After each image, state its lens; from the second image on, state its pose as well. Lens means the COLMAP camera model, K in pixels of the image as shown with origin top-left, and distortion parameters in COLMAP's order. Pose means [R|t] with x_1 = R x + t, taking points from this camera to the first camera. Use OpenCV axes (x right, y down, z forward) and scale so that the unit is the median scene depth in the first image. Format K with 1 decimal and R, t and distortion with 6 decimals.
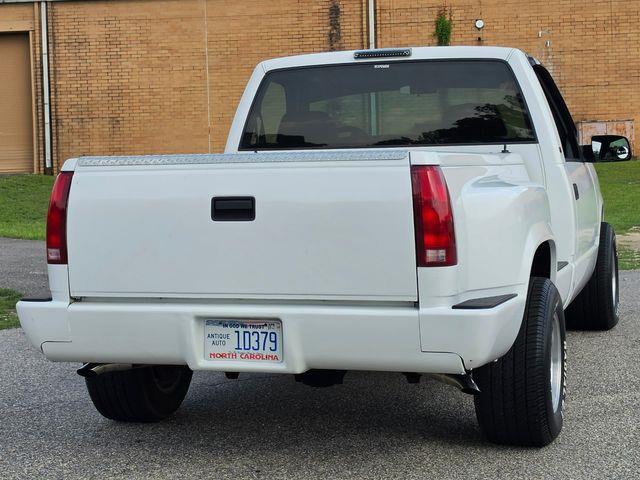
lens RADIAL K [[1345.3, 0, 318.4], [0, 1345.3, 241.9], [0, 0, 1]] dist [0.084085, 0.000000]
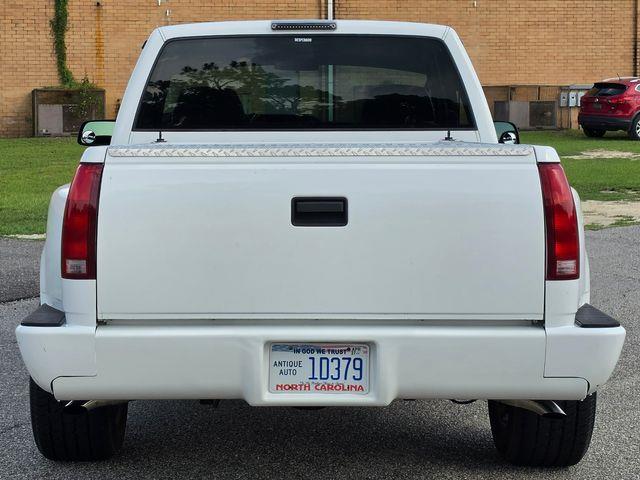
lens RADIAL K [[1345.3, 0, 318.2], [0, 1345.3, 240.1], [0, 0, 1]] dist [0.084085, 0.000000]
pose [[0.953566, -0.006434, 0.301114, -0.306026], [-0.000326, 0.999749, 0.022392, -0.025037], [-0.301182, -0.021450, 0.953325, 0.204151]]
